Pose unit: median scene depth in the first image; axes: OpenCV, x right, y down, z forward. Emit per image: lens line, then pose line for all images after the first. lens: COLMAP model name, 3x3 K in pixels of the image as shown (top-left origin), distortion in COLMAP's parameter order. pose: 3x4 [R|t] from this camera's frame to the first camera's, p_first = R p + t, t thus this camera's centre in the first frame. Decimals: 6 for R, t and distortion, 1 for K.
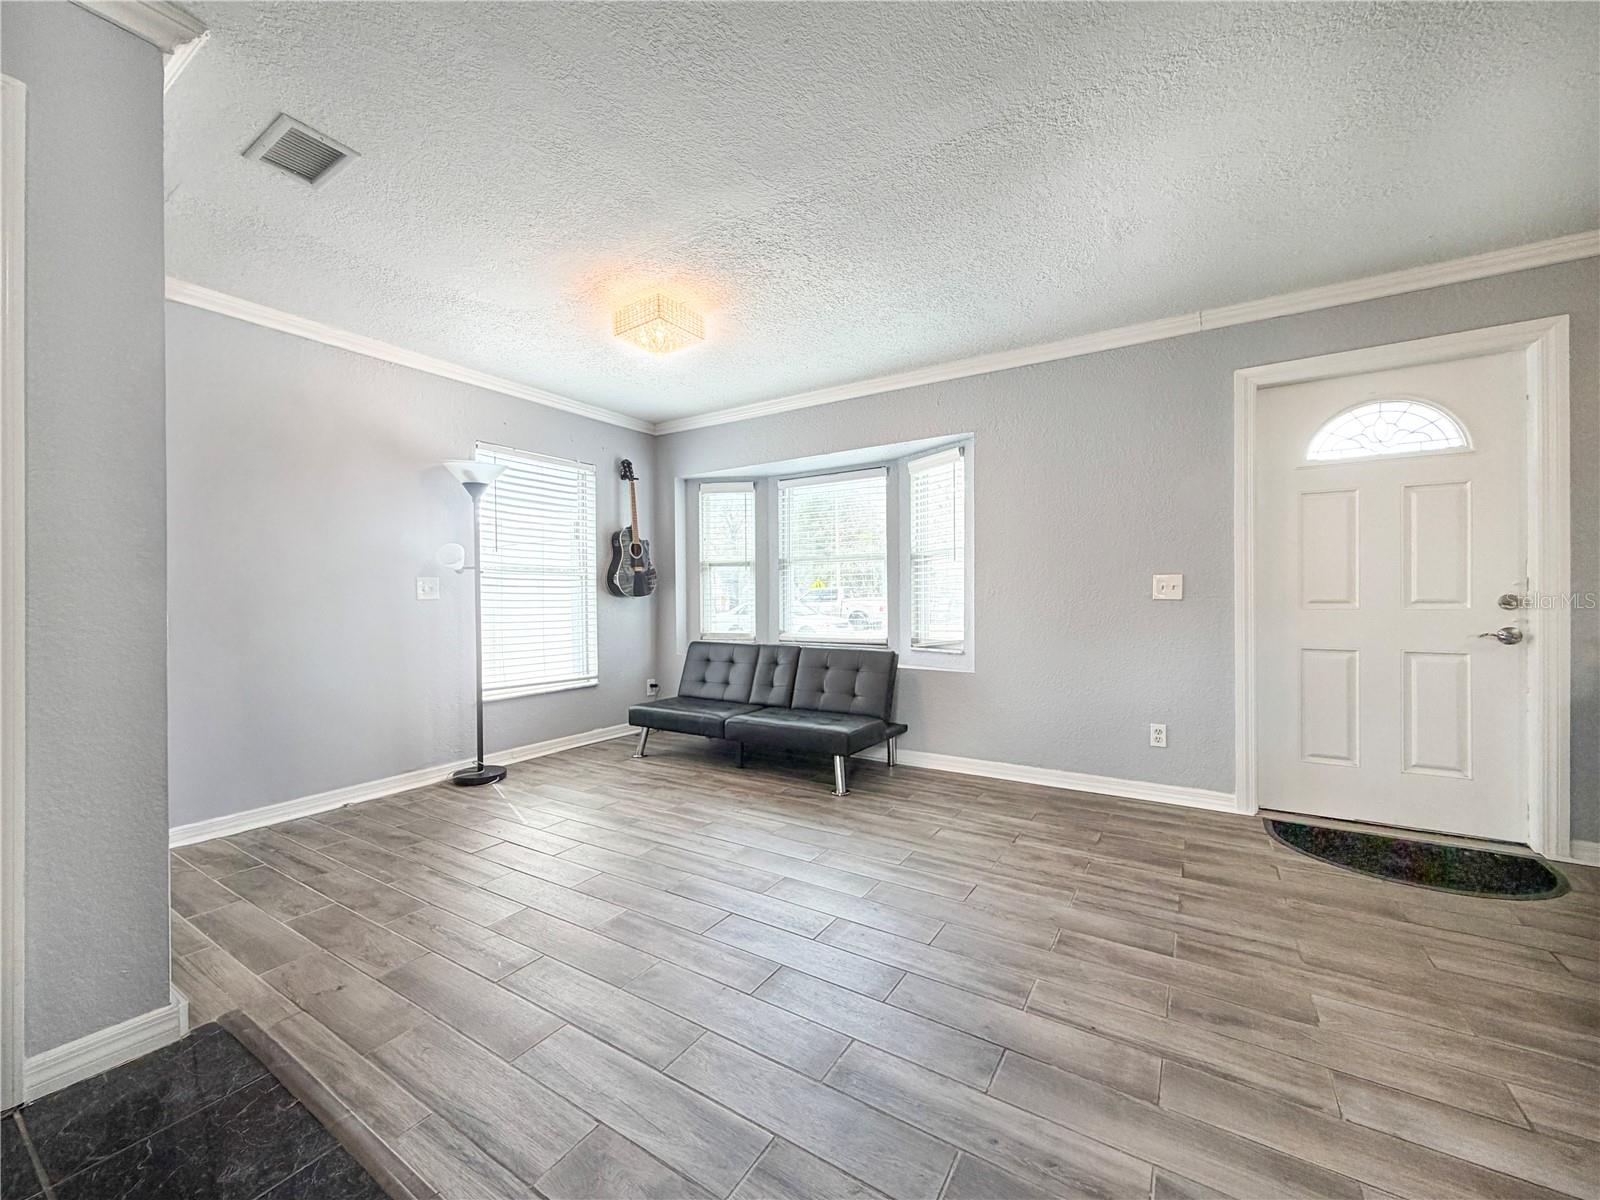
lens RADIAL K [[631.8, 0, 802.8], [0, 631.8, 602.4], [0, 0, 1]] dist [-0.001131, 0.000358]
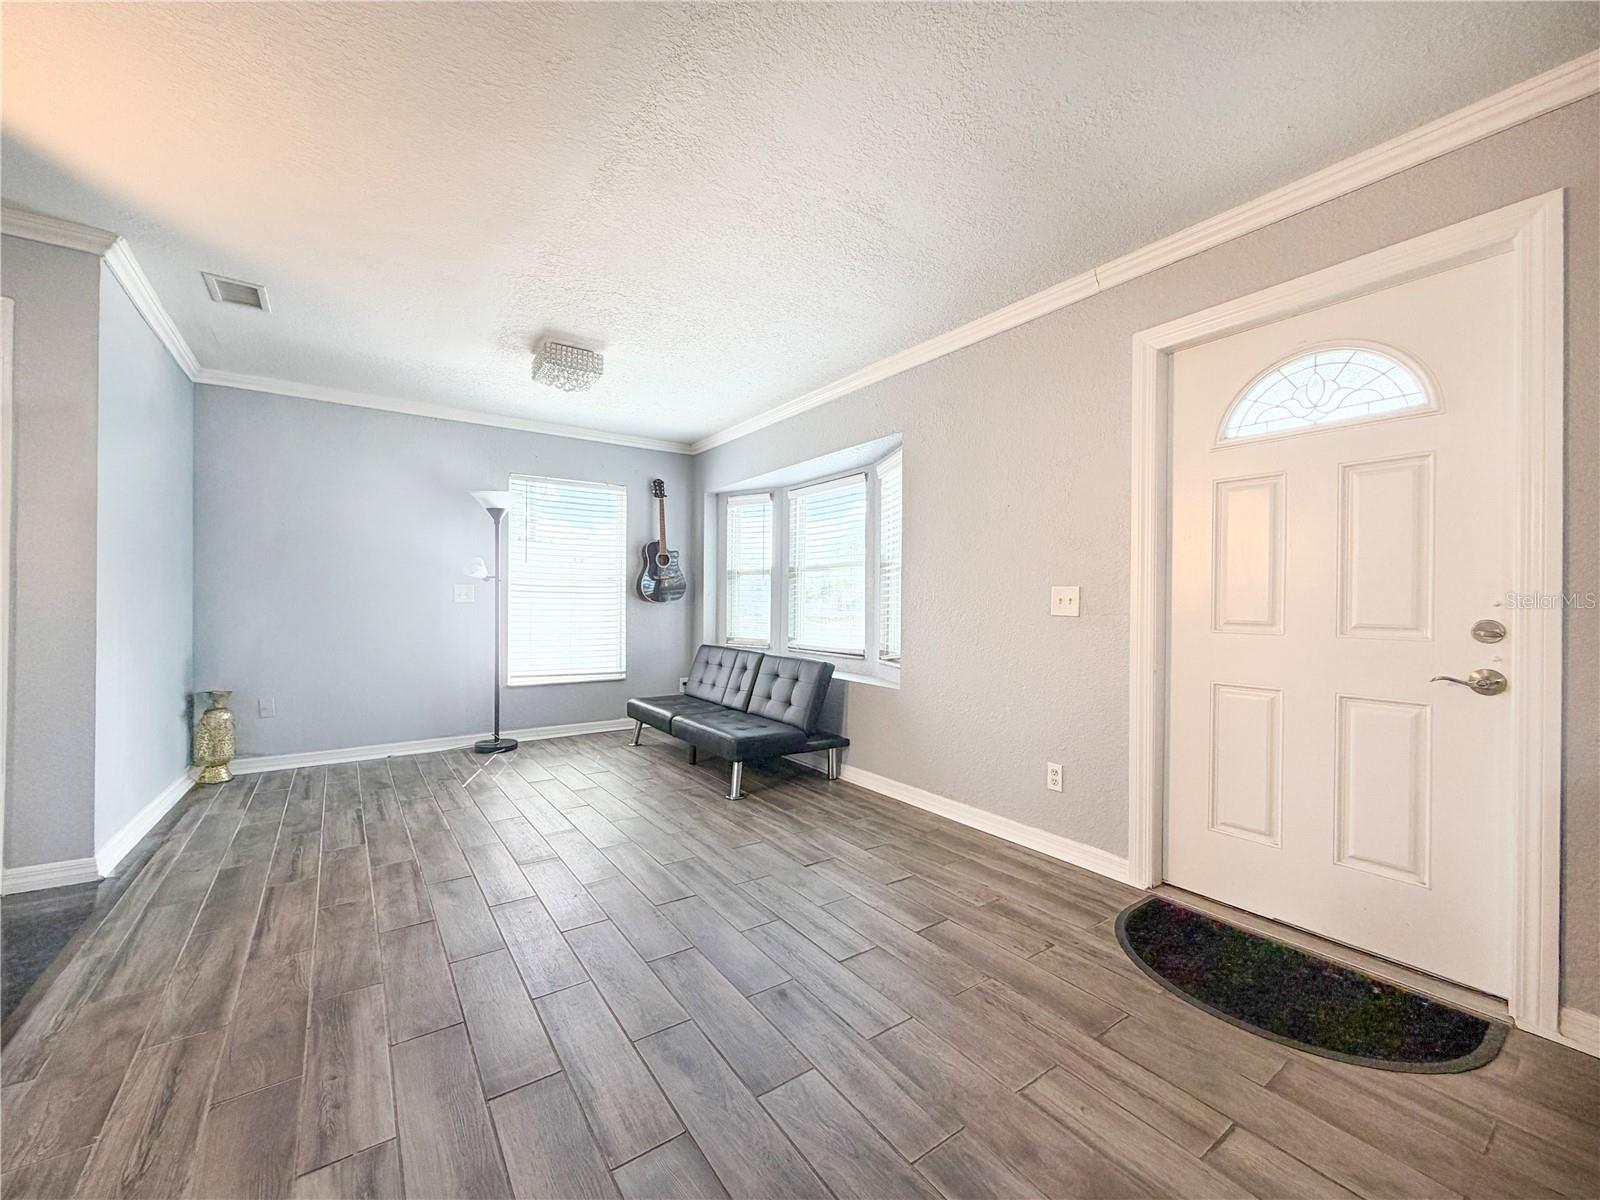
lens RADIAL K [[636.4, 0, 800.7], [0, 636.4, 603.0], [0, 0, 1]] dist [-0.000870, -0.000249]
pose [[0.926982, 0.016043, -0.374762, 0.644254], [-0.018915, 0.999813, -0.003985, -0.013159], [0.374628, 0.010782, 0.927112, 0.095876]]
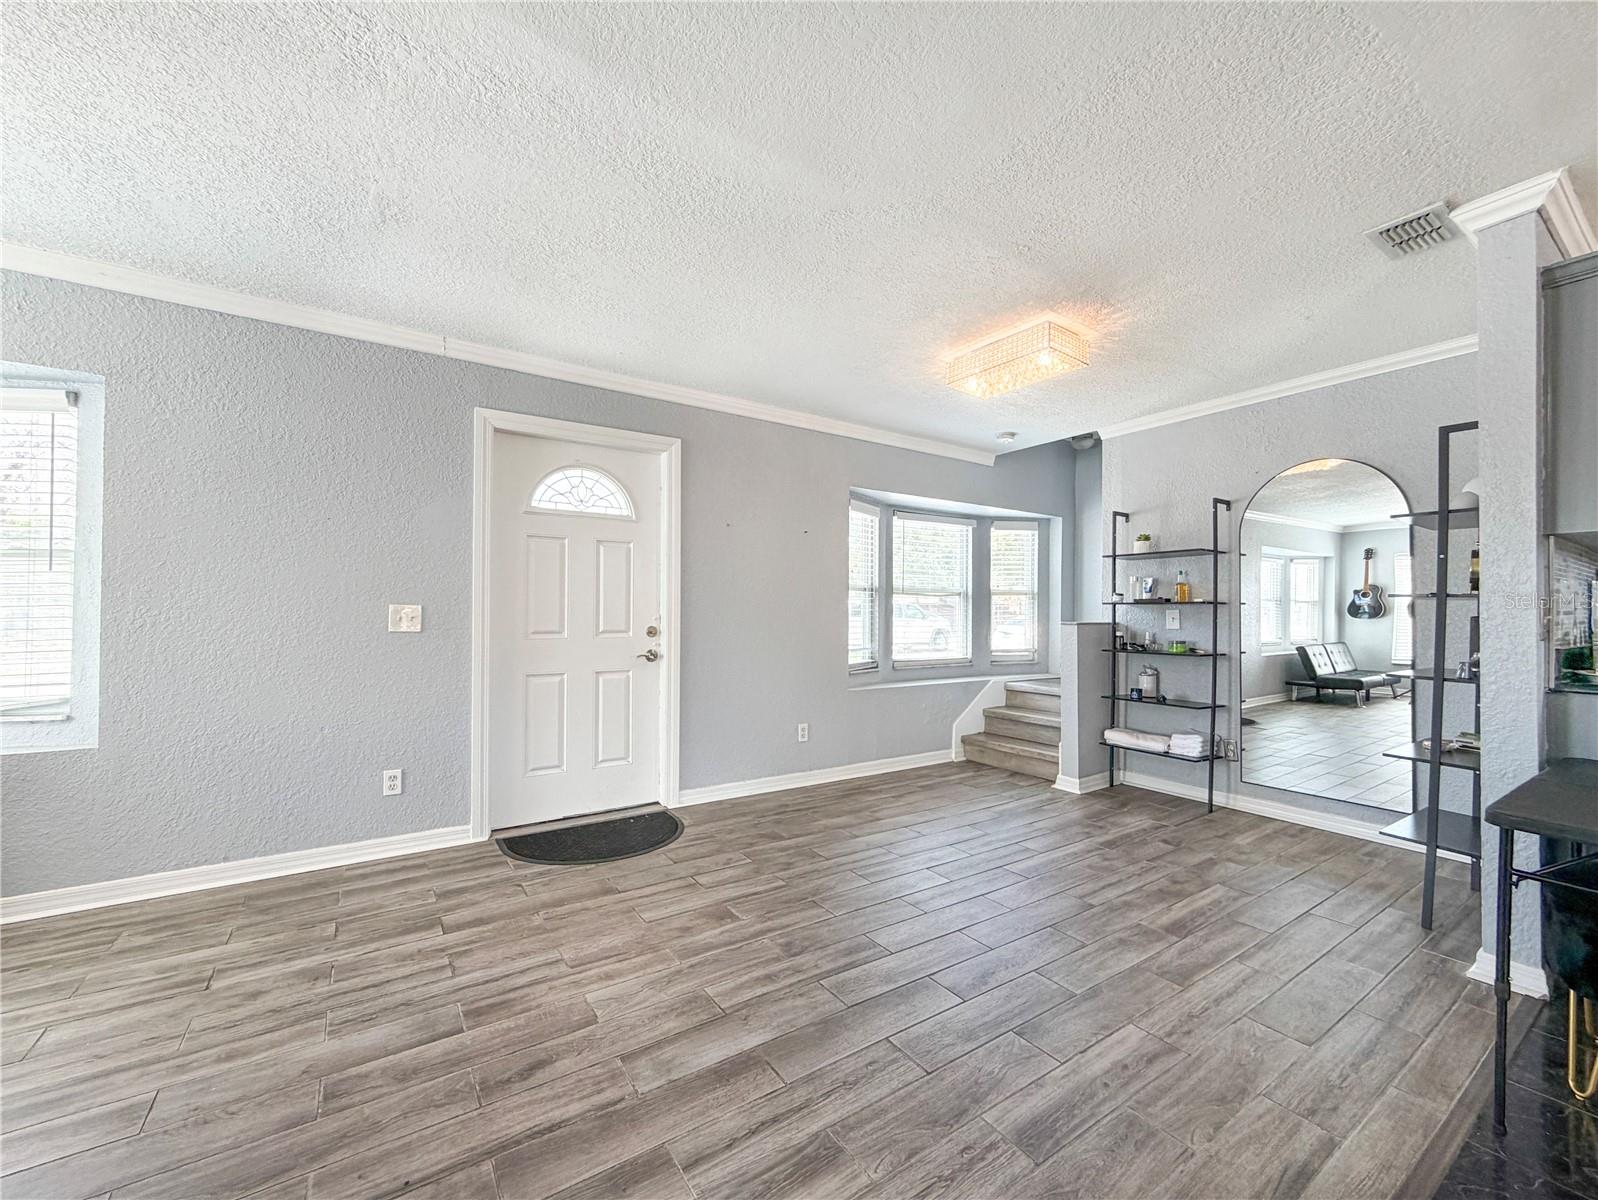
lens RADIAL K [[647.1, 0, 801.1], [0, 647.1, 606.0], [0, 0, 1]] dist [0.001377, 0.000422]
pose [[0.404156, 0.017671, 0.914519, -0.059228], [-0.001936, 0.999828, -0.018464, -0.028923], [-0.914688, 0.005692, 0.404121, 0.103810]]
